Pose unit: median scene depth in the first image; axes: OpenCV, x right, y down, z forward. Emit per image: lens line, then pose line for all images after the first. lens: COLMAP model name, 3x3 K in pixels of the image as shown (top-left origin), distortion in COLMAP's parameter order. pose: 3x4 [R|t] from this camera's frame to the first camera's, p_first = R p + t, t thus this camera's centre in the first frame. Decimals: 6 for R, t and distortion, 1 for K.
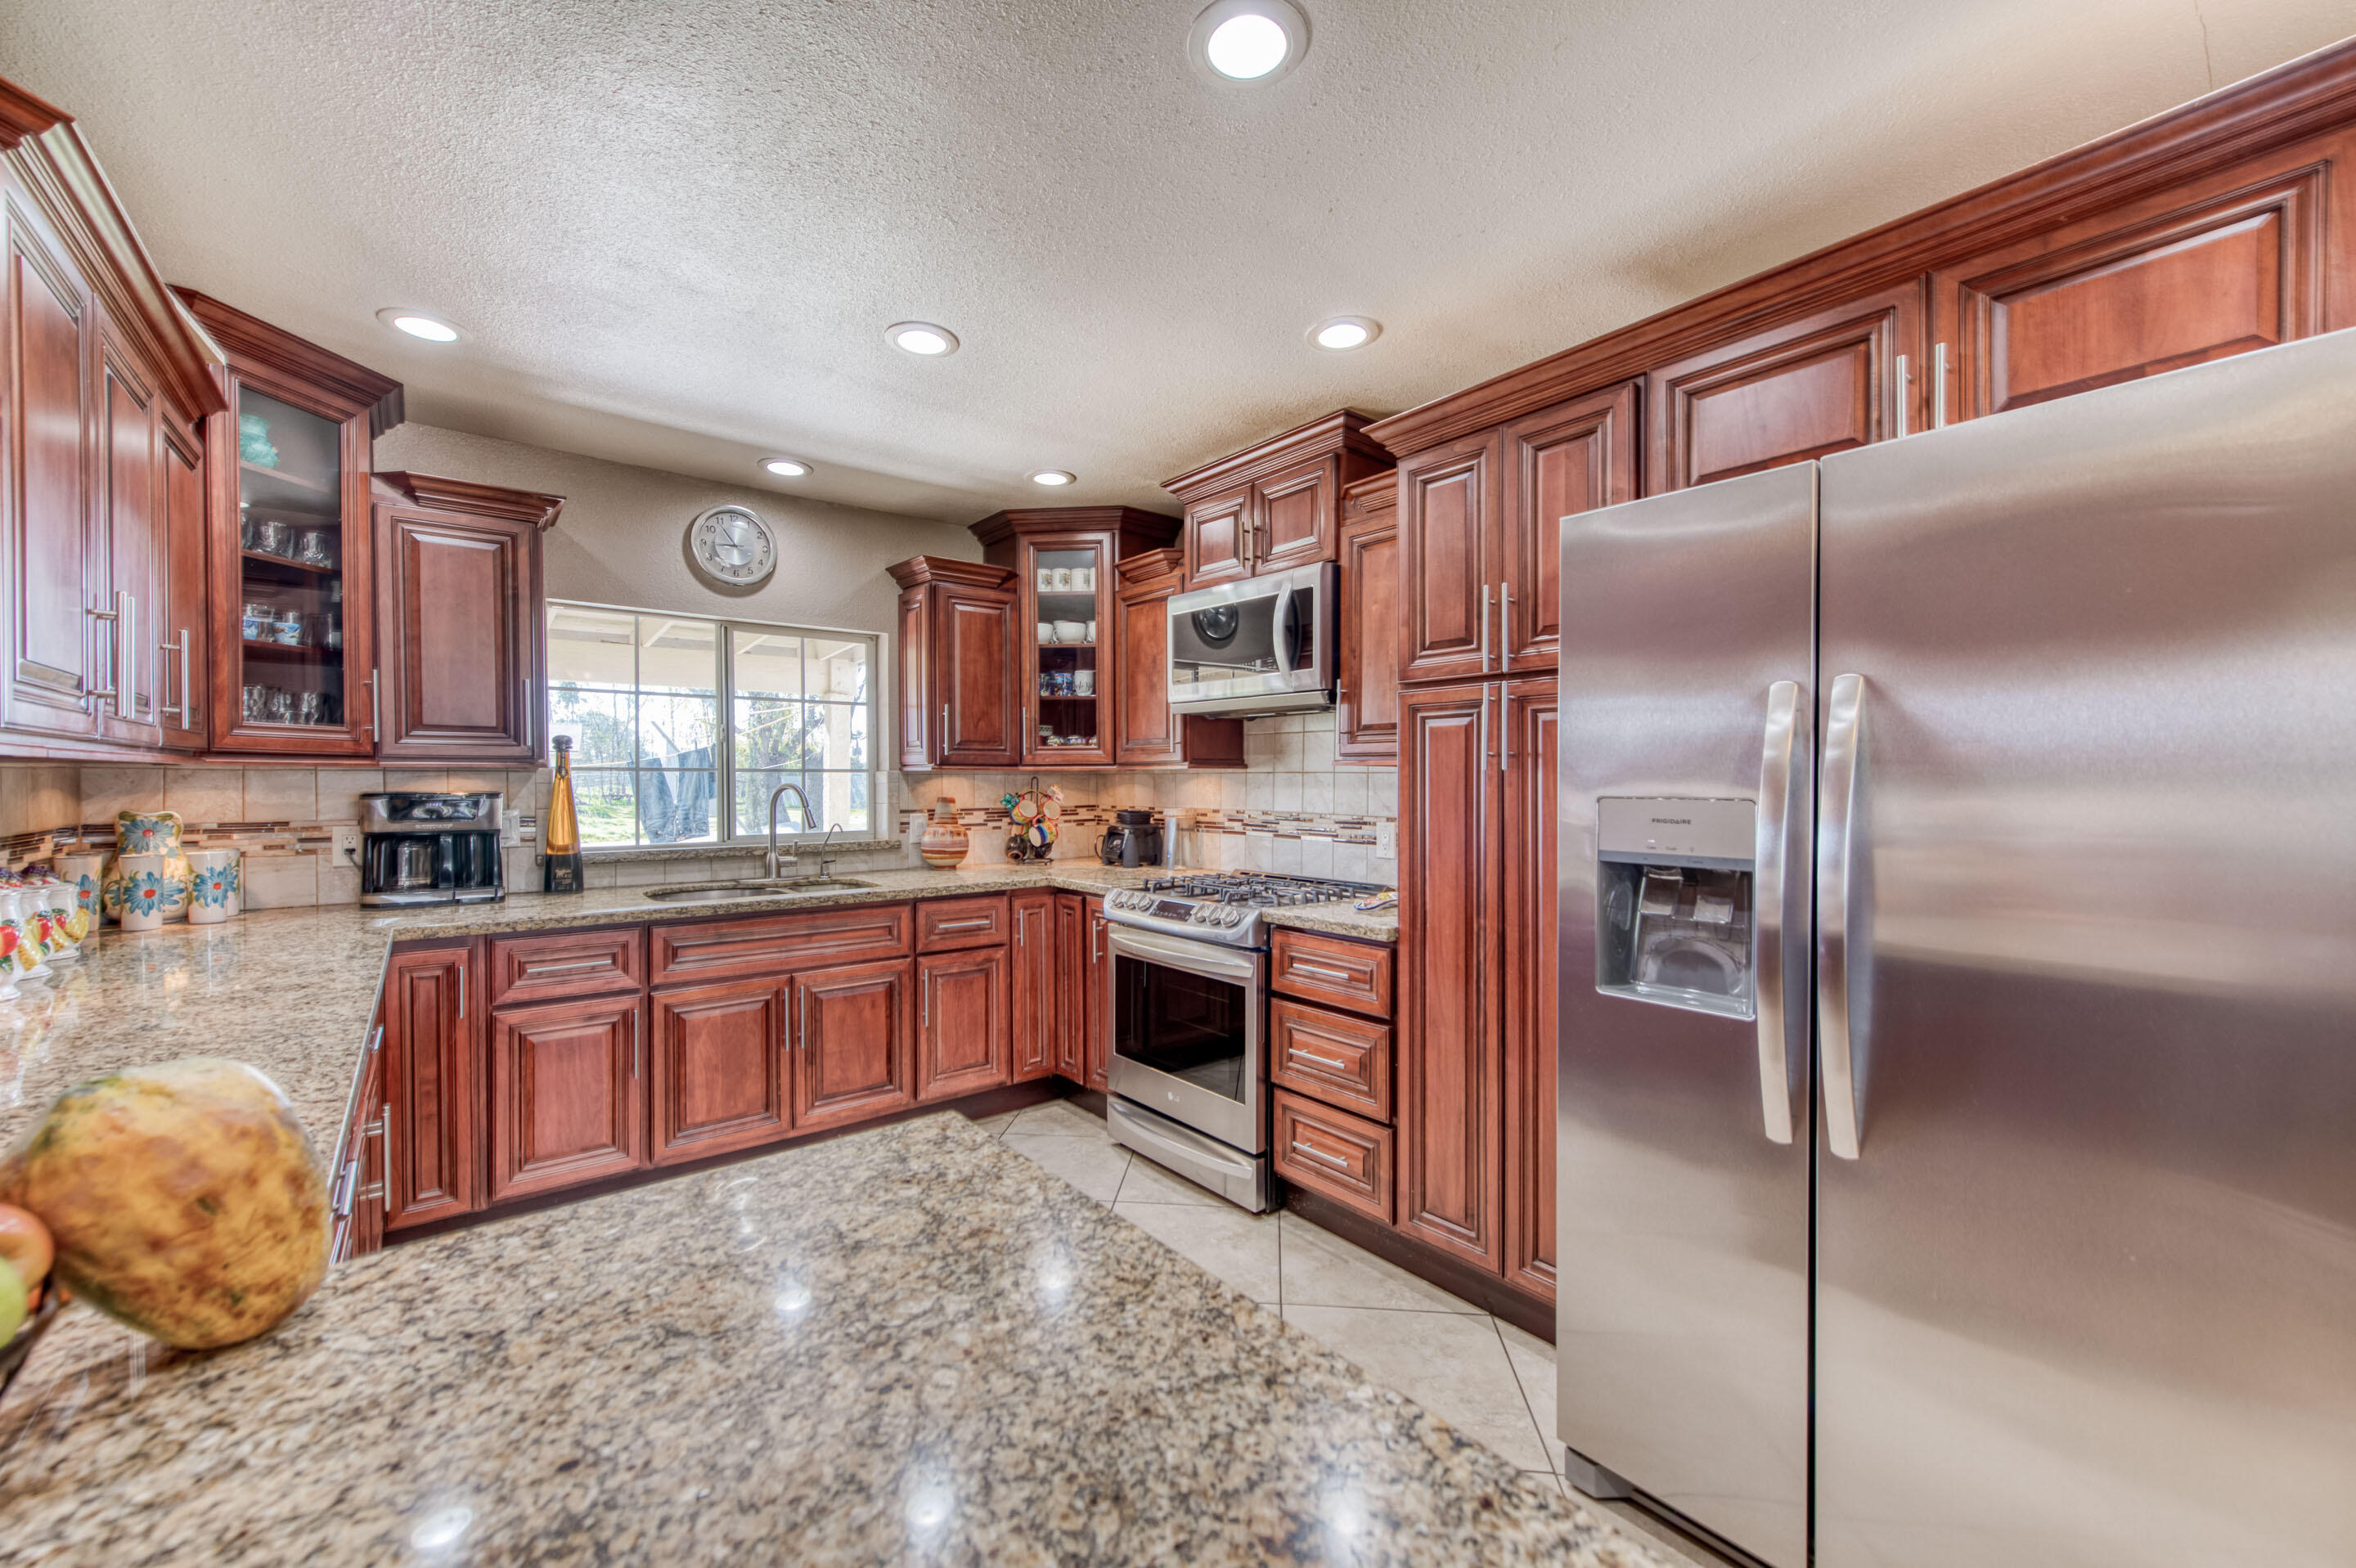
lens RADIAL K [[916.7, 0, 1193.2], [0, 916.7, 796.6], [0, 0, 1]] dist [0.010288, -0.002425]
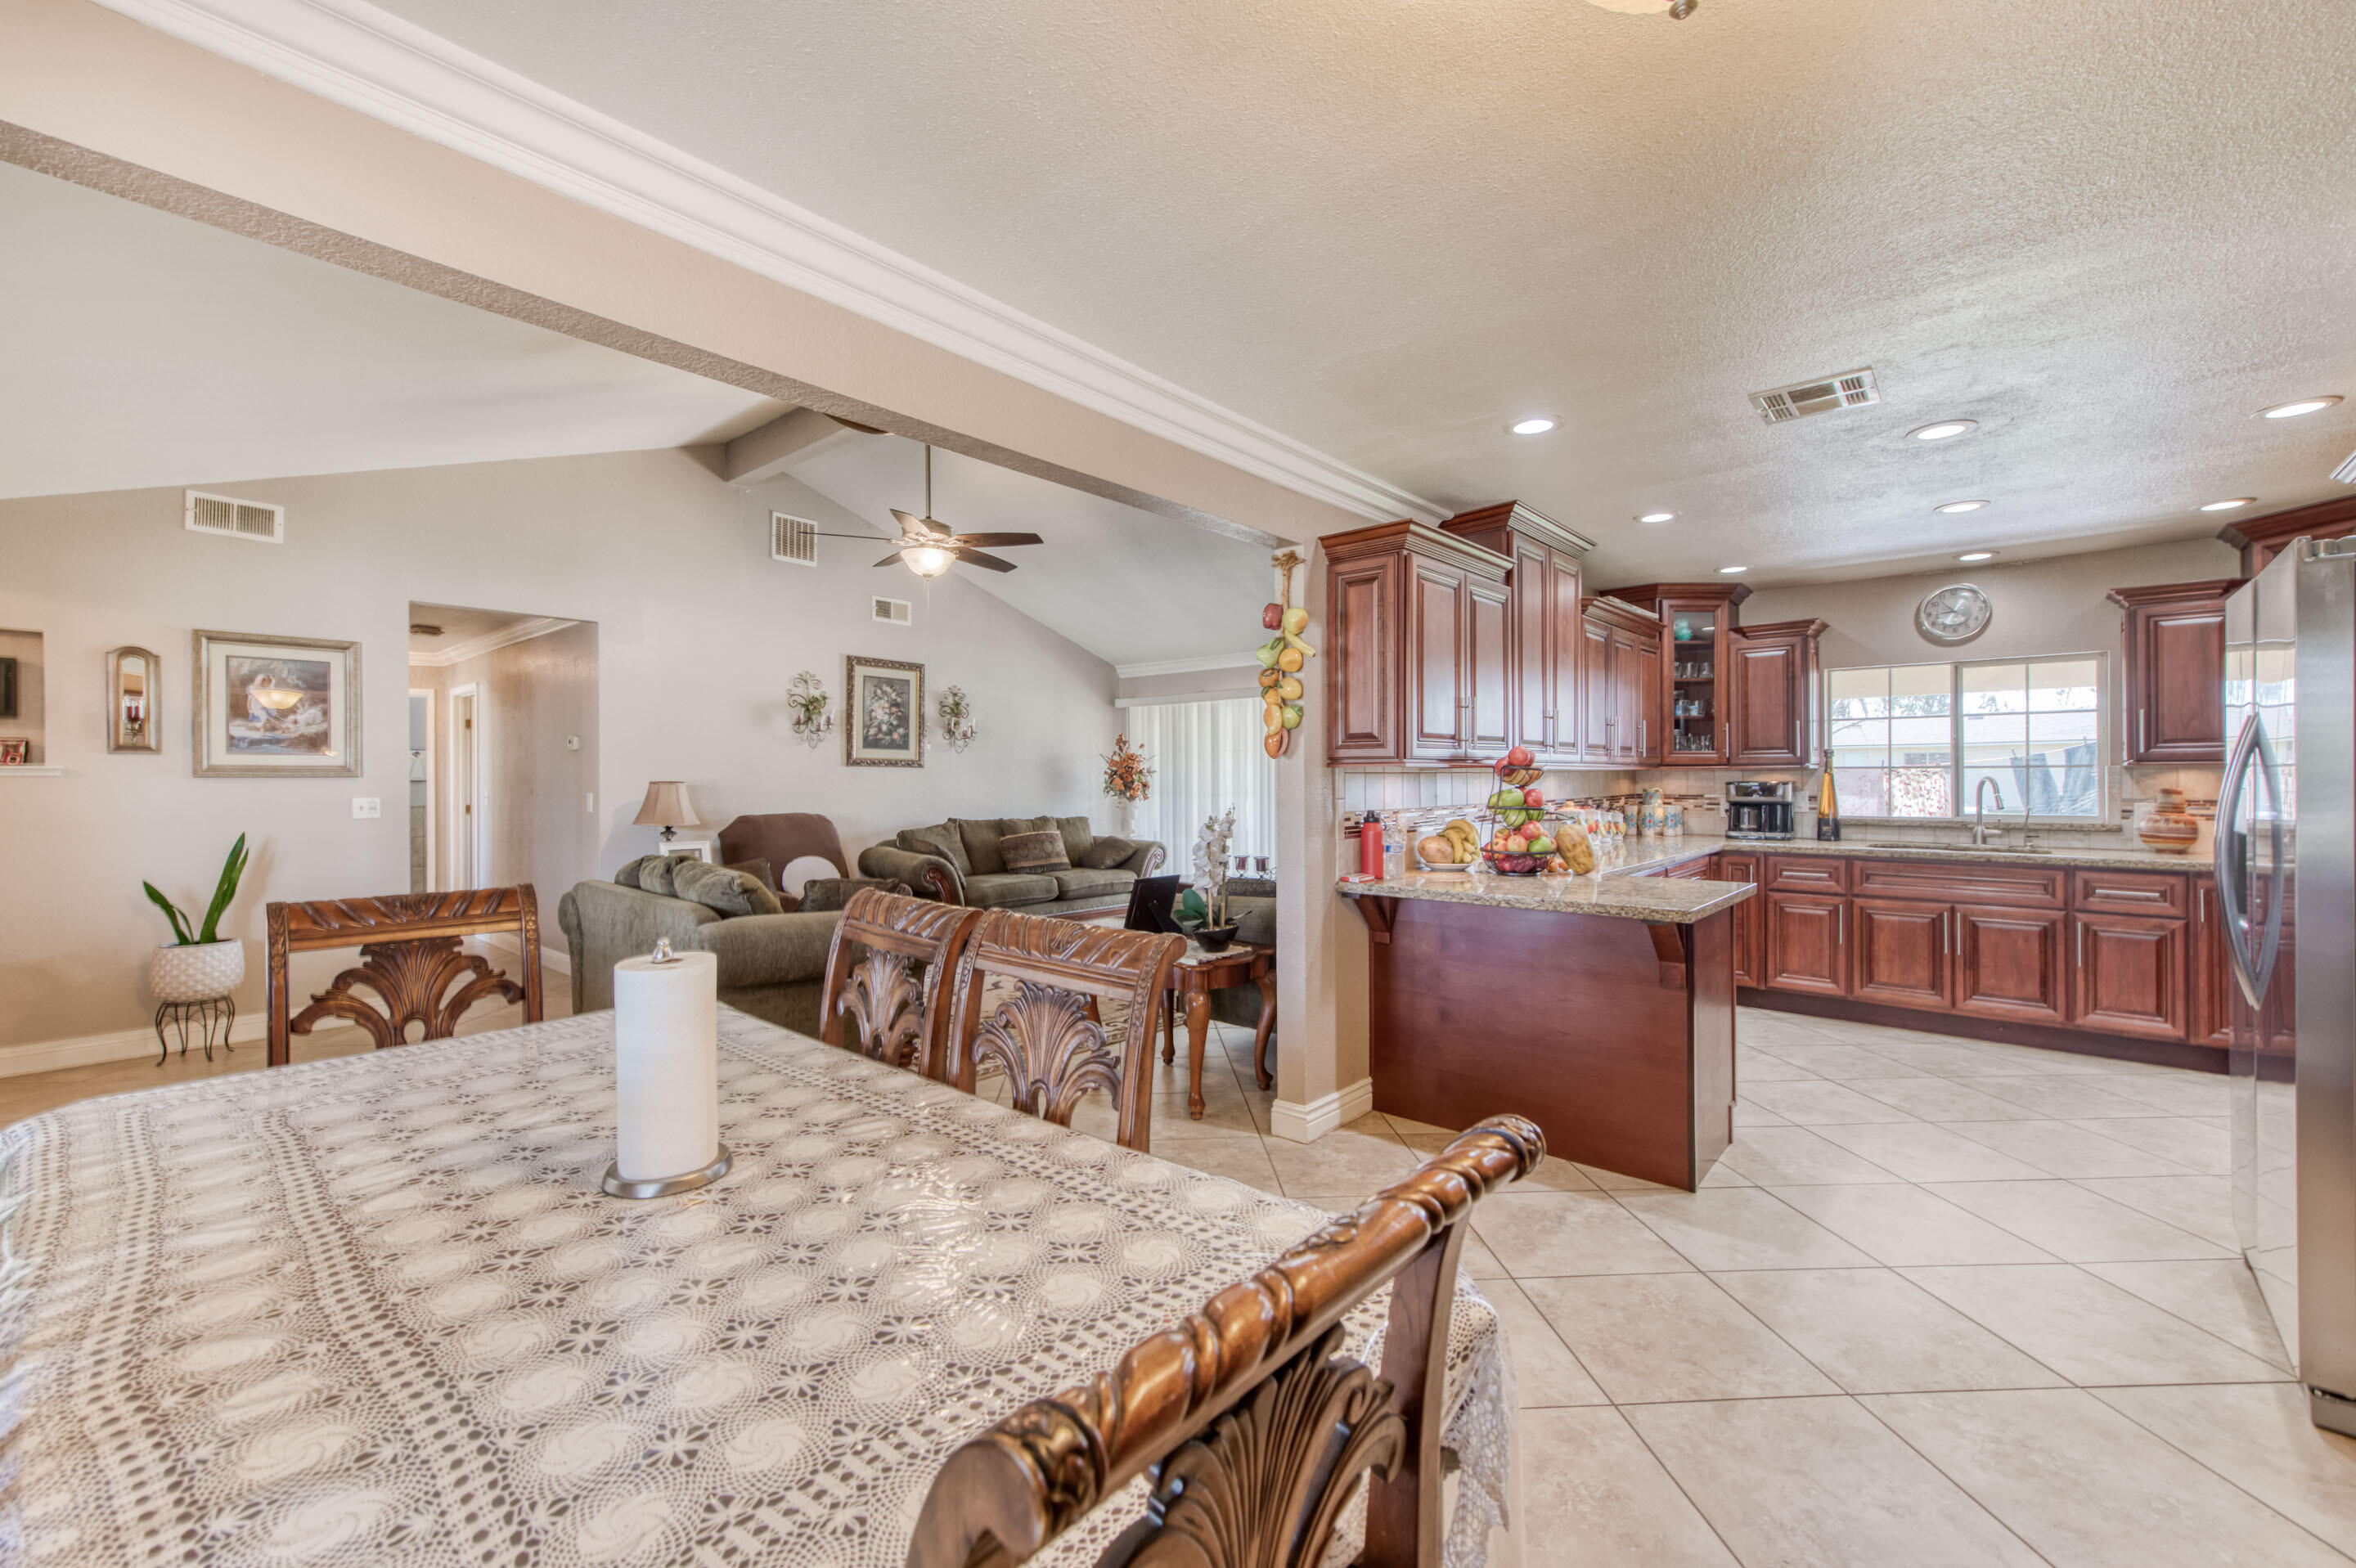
lens RADIAL K [[916.7, 0, 1139.7], [0, 916.7, 782.7], [0, 0, 1]] dist [0.010288, -0.002425]
pose [[0.103080, 0.004885, -0.994661, 0.978997], [-0.014754, 0.999885, 0.003382, 0.010542], [0.994564, 0.014327, 0.103141, -0.505115]]
